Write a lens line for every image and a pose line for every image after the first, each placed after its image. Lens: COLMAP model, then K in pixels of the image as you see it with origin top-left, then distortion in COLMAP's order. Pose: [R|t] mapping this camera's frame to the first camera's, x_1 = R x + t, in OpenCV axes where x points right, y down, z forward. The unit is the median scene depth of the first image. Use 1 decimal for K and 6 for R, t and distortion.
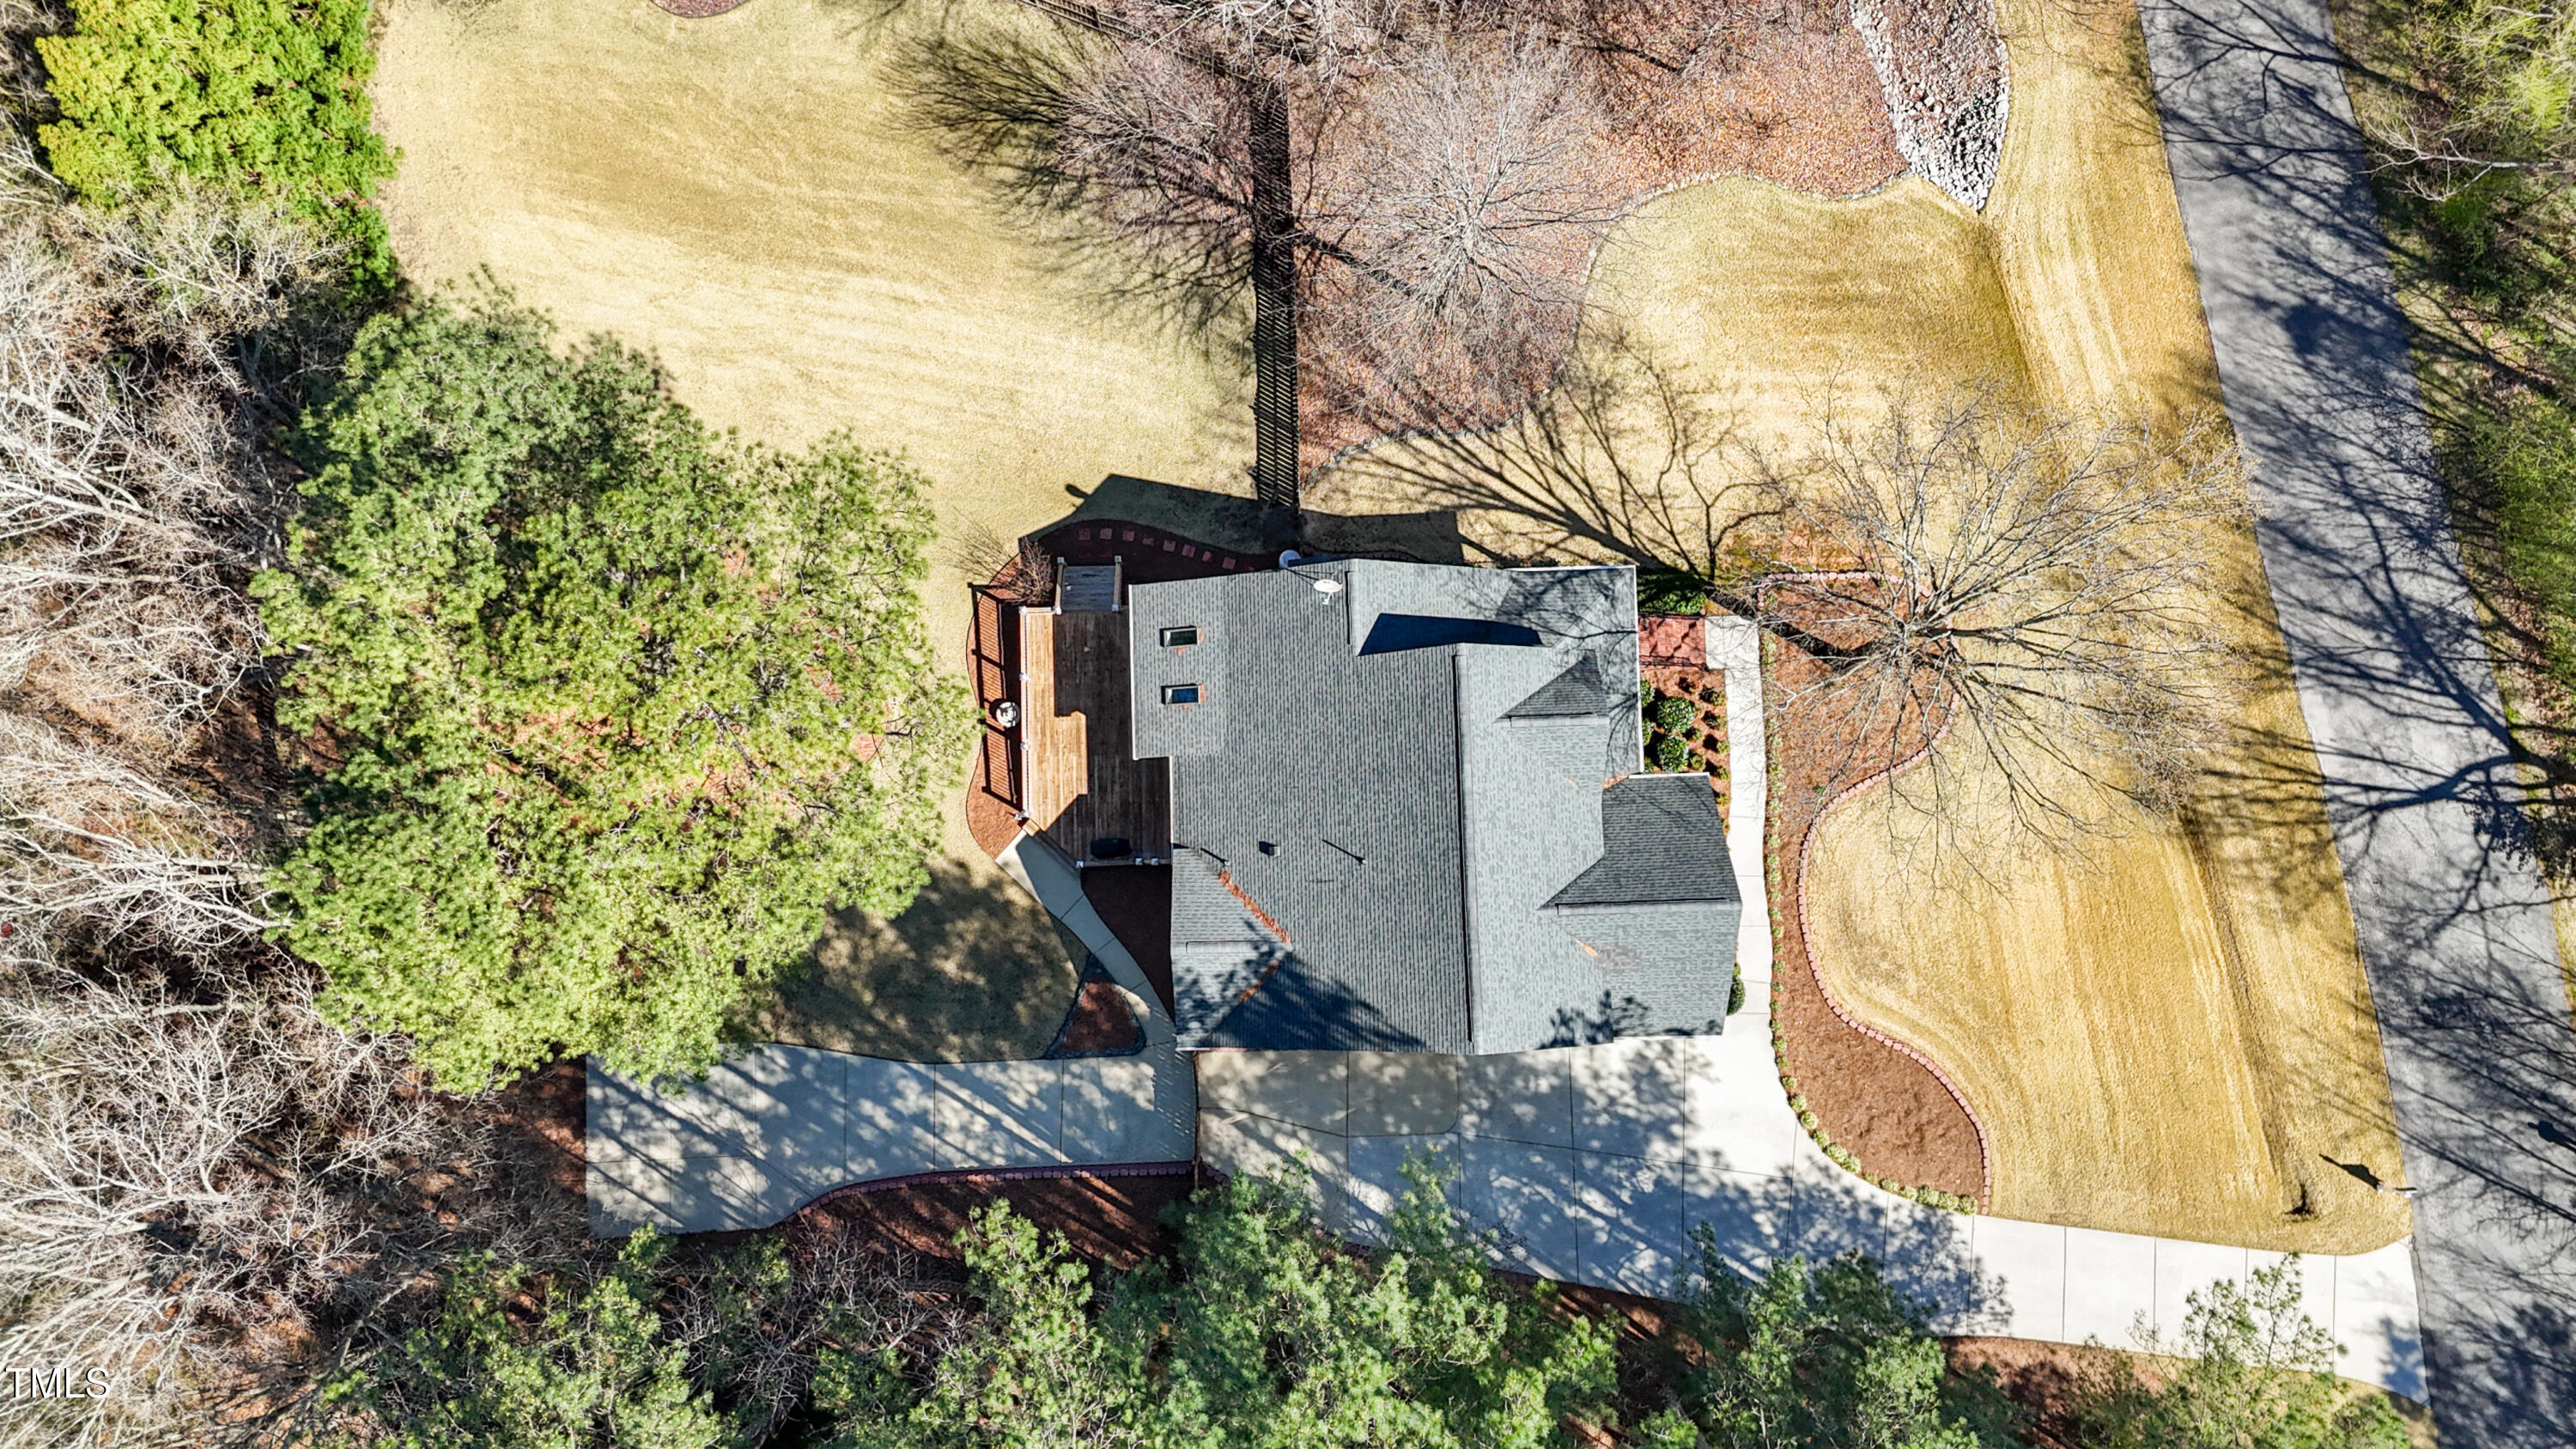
lens RADIAL K [[1858.0, 0, 1288.0], [0, 1858.0, 724.5], [0, 0, 1]] dist [0.111145, -0.101351]
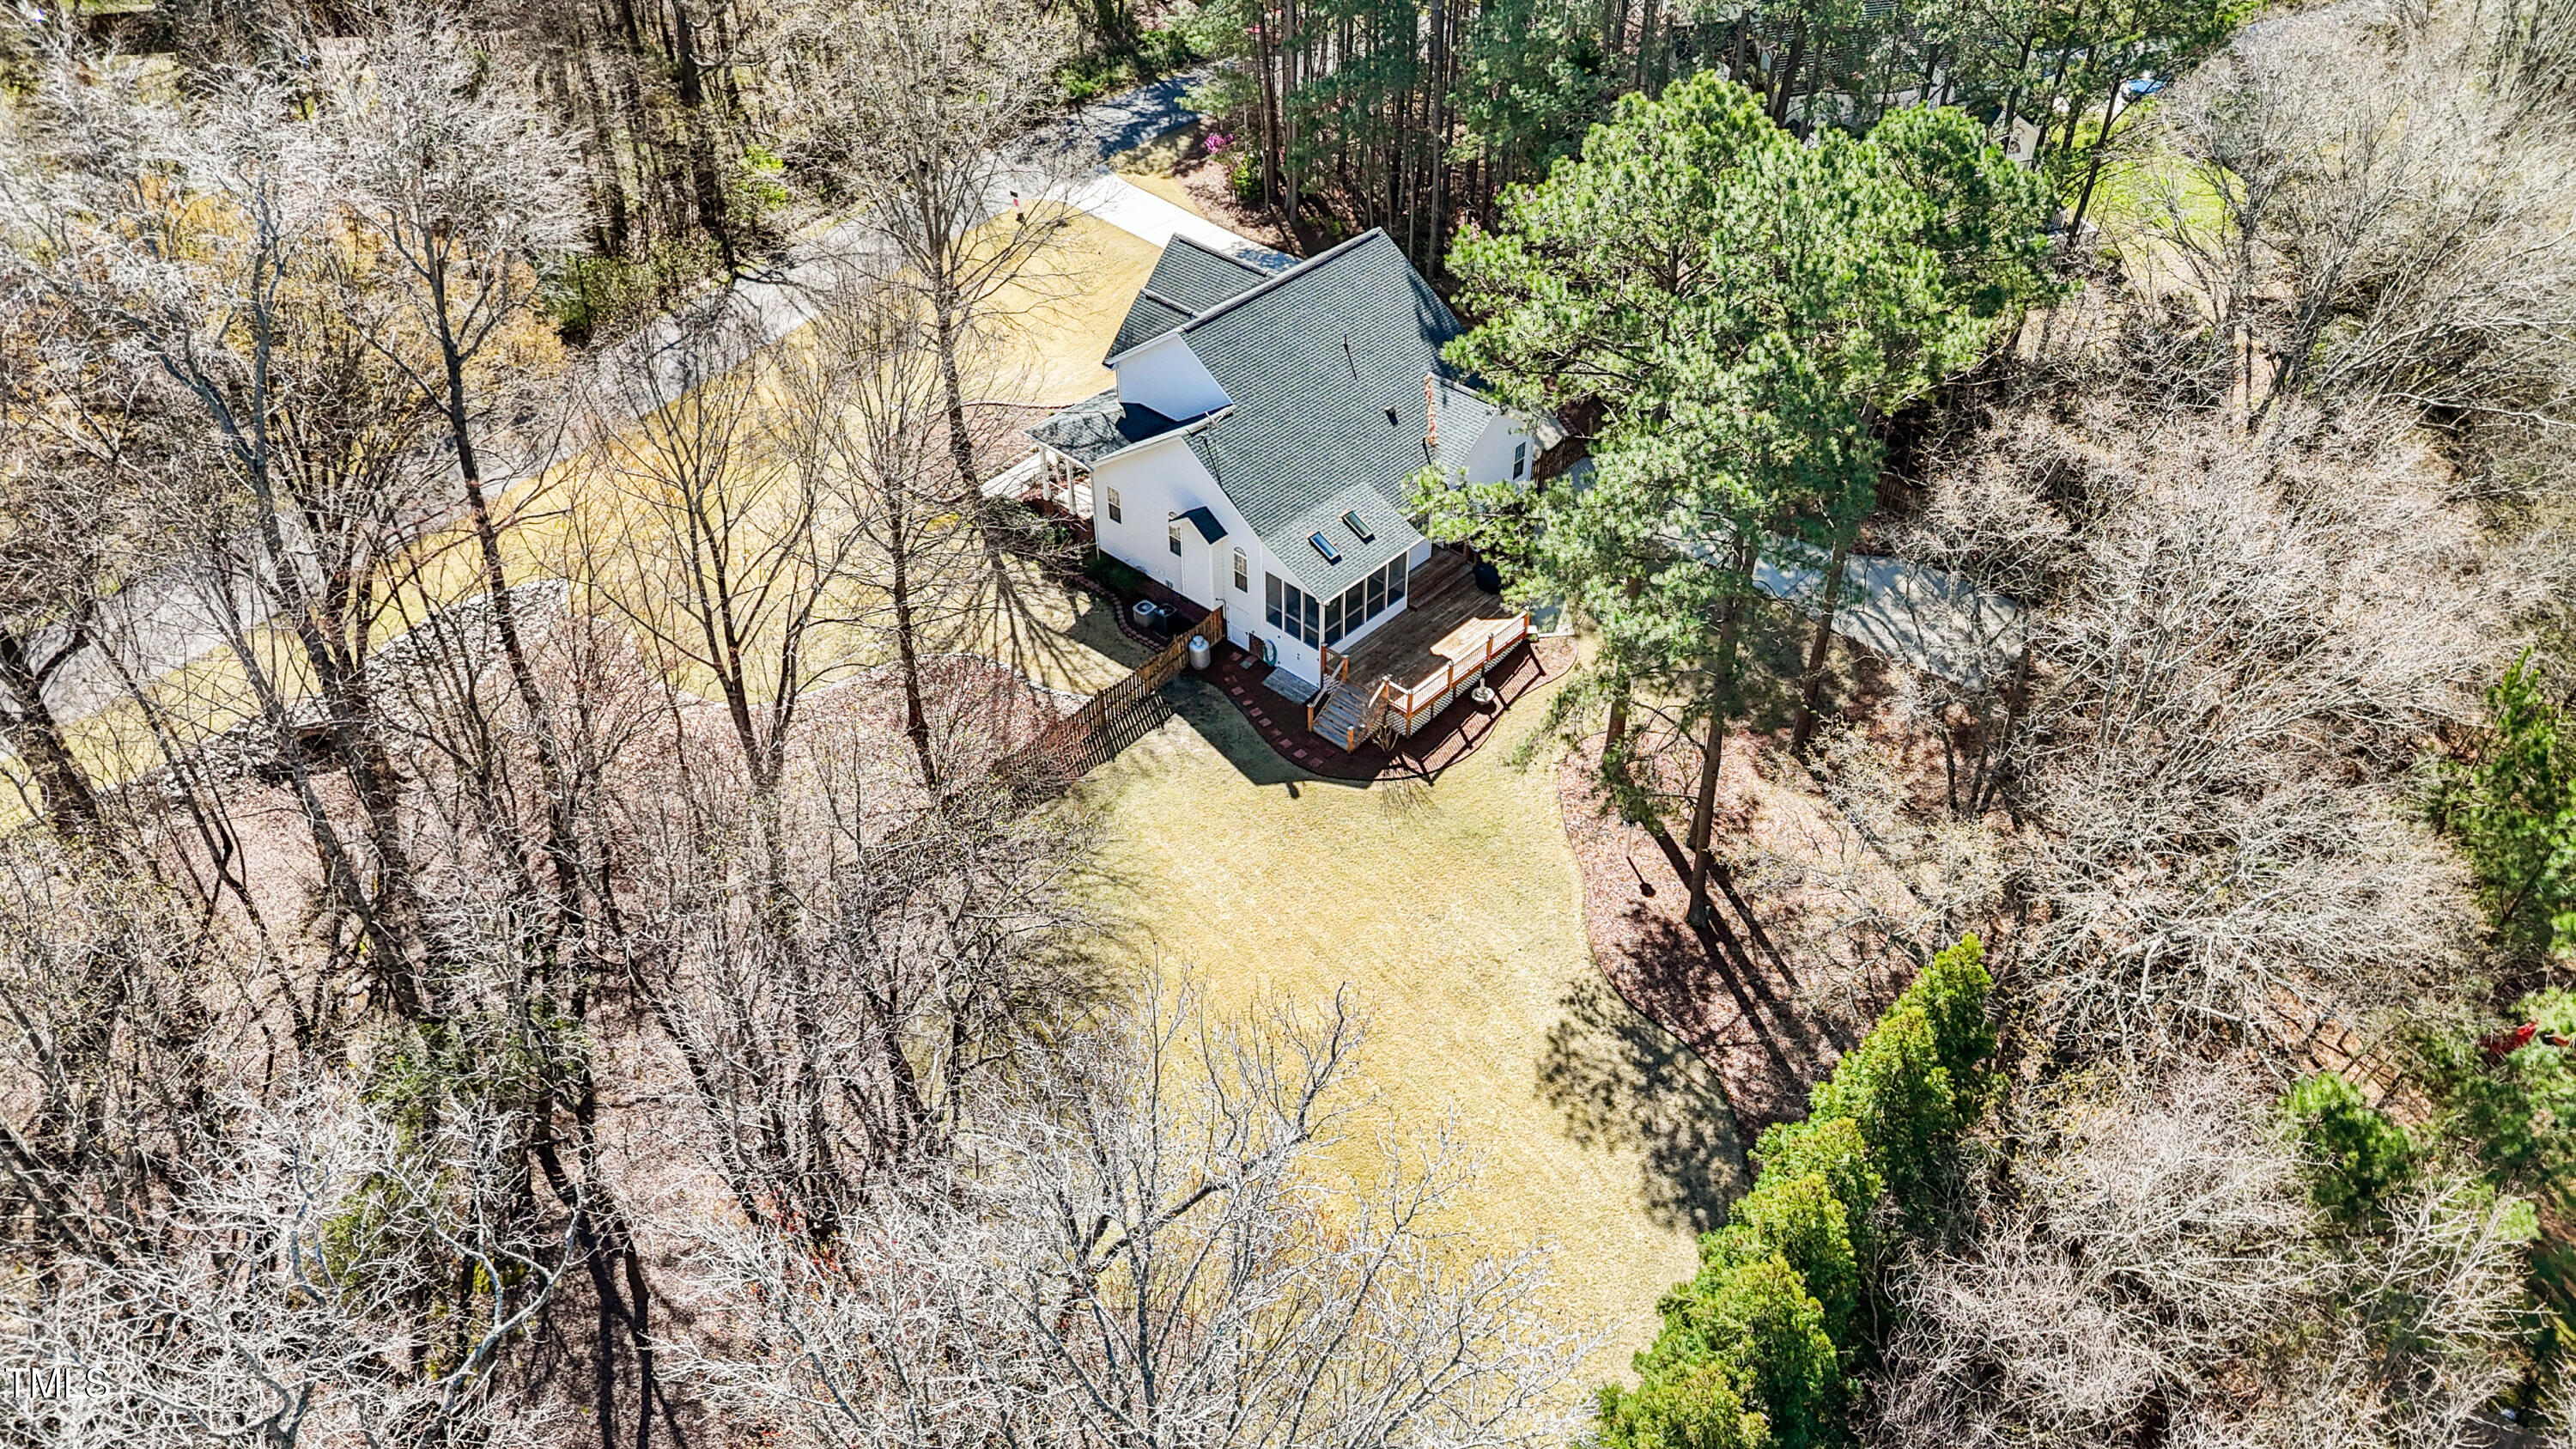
lens RADIAL K [[1858.0, 0, 1288.0], [0, 1858.0, 724.5], [0, 0, 1]] dist [0.111145, -0.101351]
pose [[-0.715948, -0.443032, 0.539575, -0.644388], [0.696735, -0.404151, 0.592640, -0.714762], [-0.044489, 0.800240, 0.598028, 0.365969]]
